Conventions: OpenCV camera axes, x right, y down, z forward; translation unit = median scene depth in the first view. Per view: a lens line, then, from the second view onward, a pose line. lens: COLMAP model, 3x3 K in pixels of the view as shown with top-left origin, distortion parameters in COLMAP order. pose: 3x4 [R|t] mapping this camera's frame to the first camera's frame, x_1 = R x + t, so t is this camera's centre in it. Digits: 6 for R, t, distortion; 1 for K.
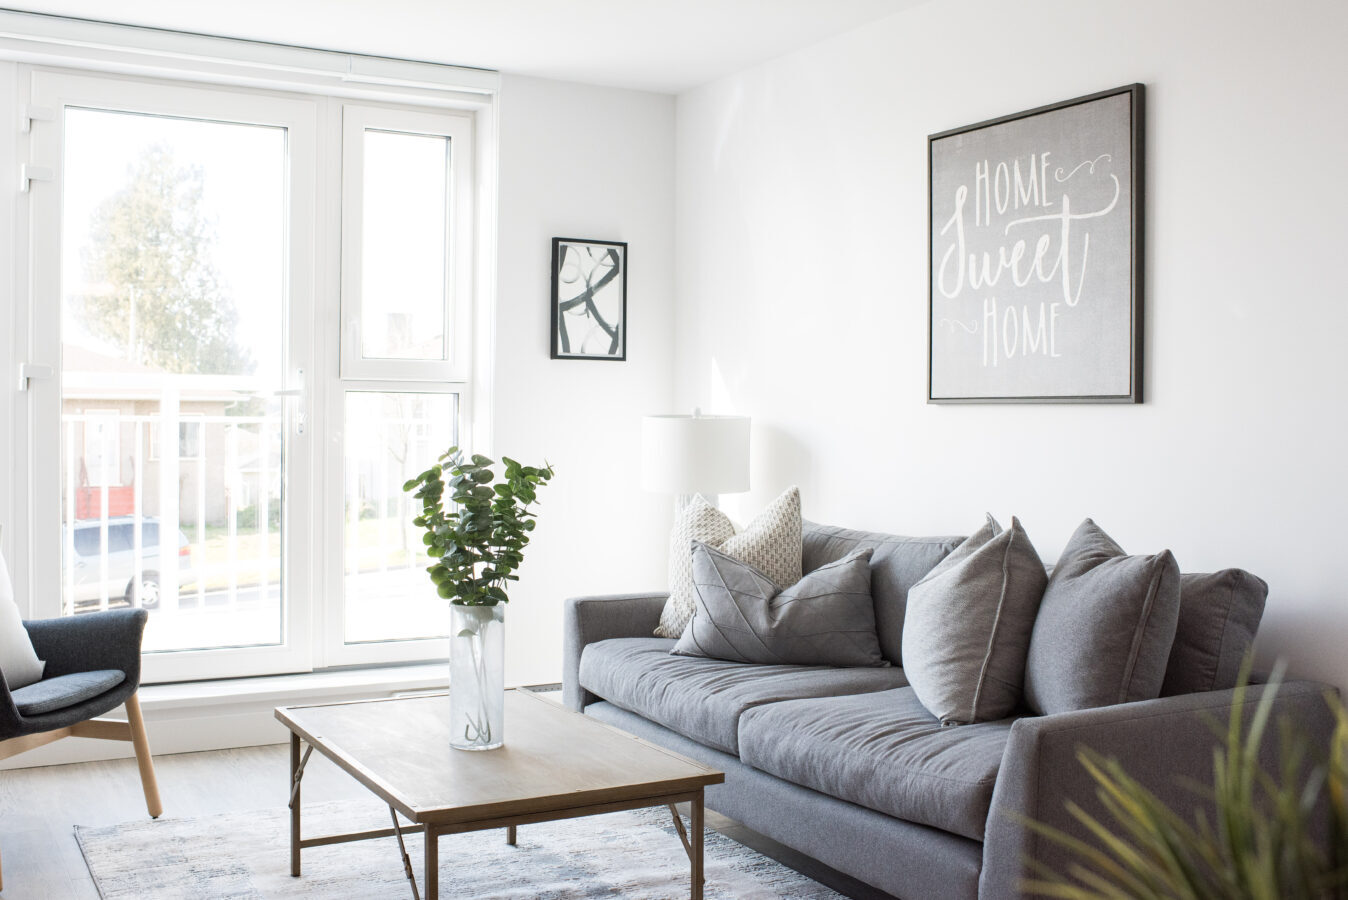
lens RADIAL K [[1433.1, 0, 674.0], [0, 1433.1, 450.0], [0, 0, 1]] dist [-0.078863, 0.021494]
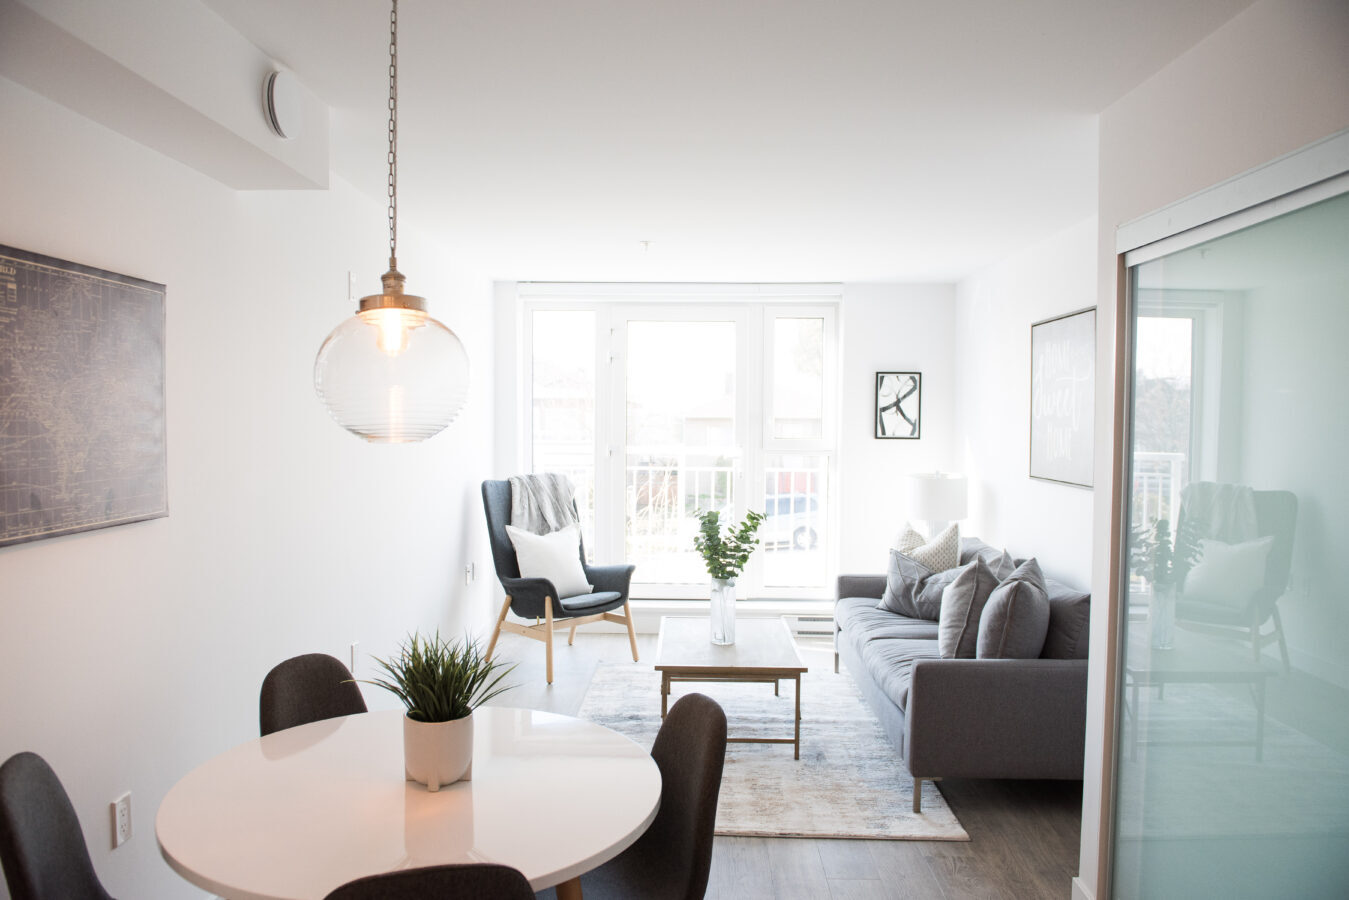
lens RADIAL K [[968.6, 0, 665.8], [0, 968.6, 453.5], [0, 0, 1]] dist [-0.043204, -0.001088]
pose [[0.854328, 0.016287, -0.519479, 0.323533], [-0.010862, 0.999850, 0.013485, -0.059051], [0.519621, -0.005878, 0.854377, -0.179317]]
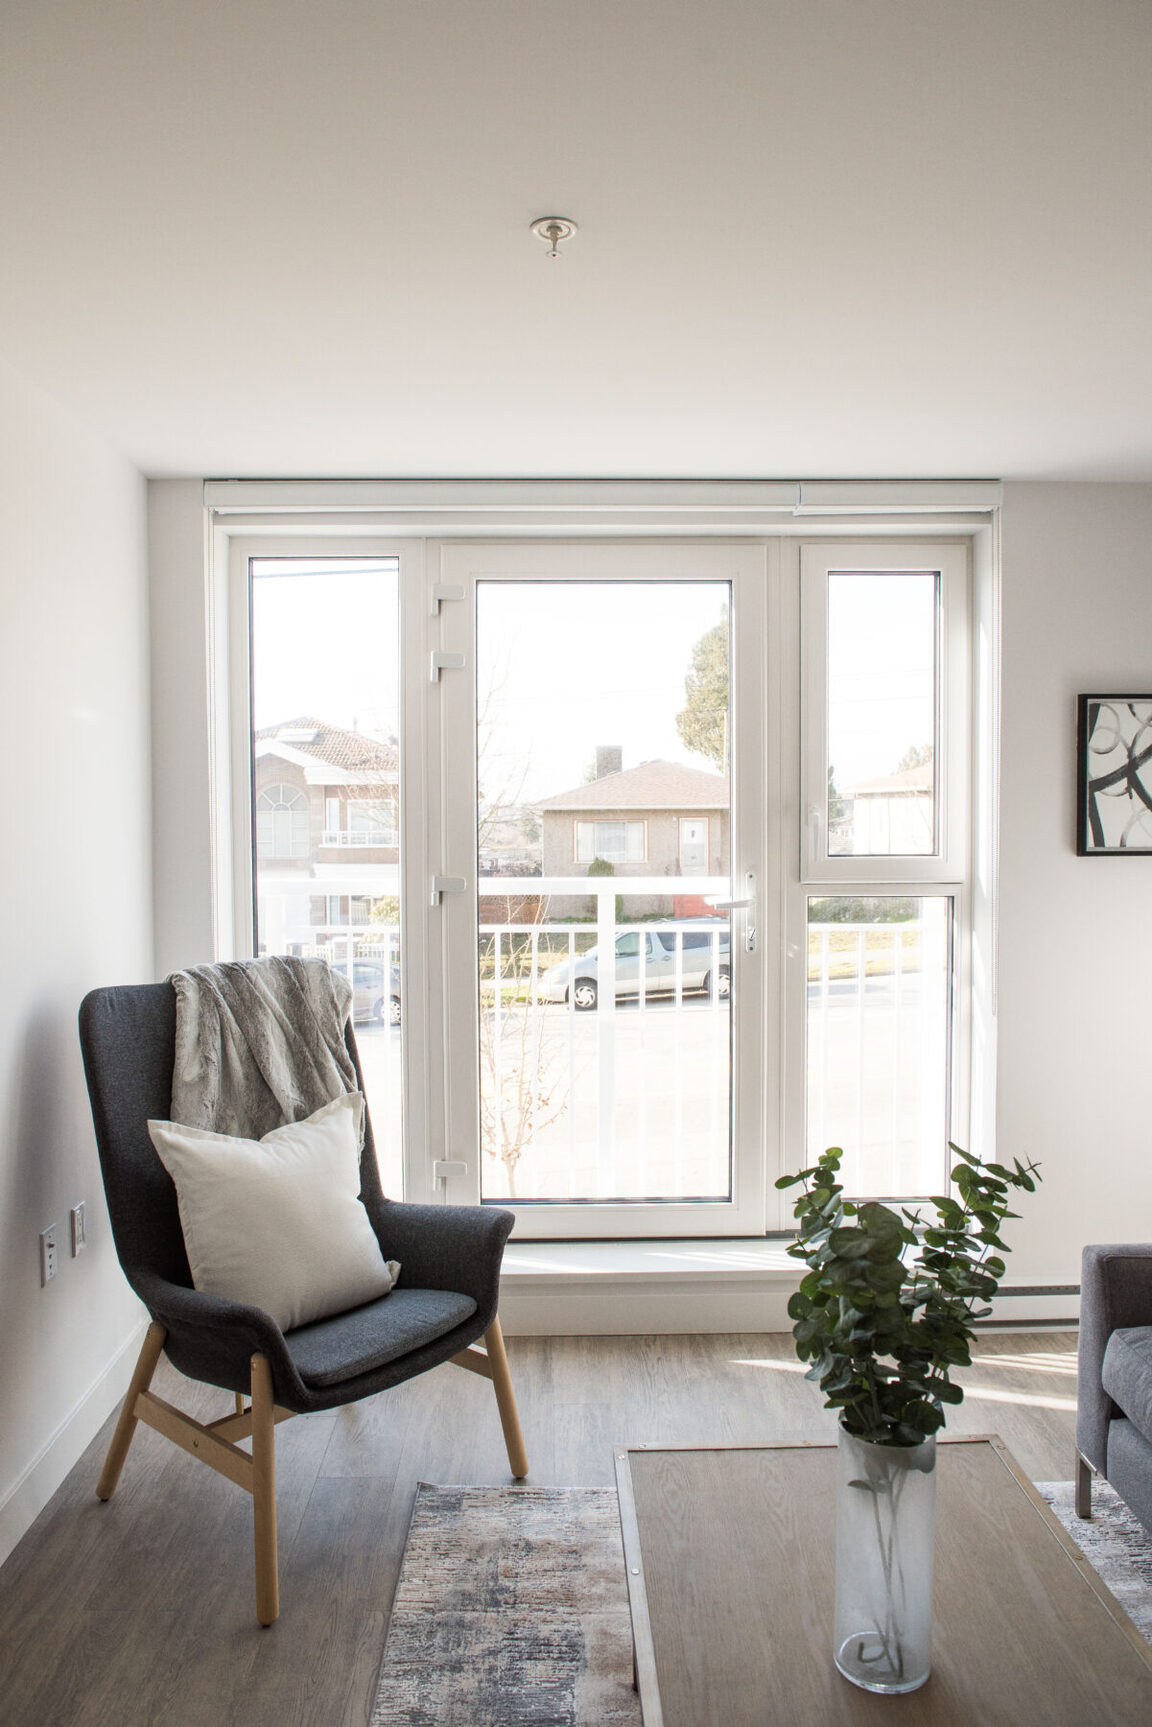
lens RADIAL K [[1240.0, 0, 566.3], [0, 1240.0, 852.3], [0, 0, 1]] dist [-0.043204, -0.001088]
pose [[0.876926, 0.003246, -0.480614, -0.010448], [0.002045, 0.999943, 0.010485, -0.072856], [0.480621, -0.010177, 0.876870, 0.304402]]
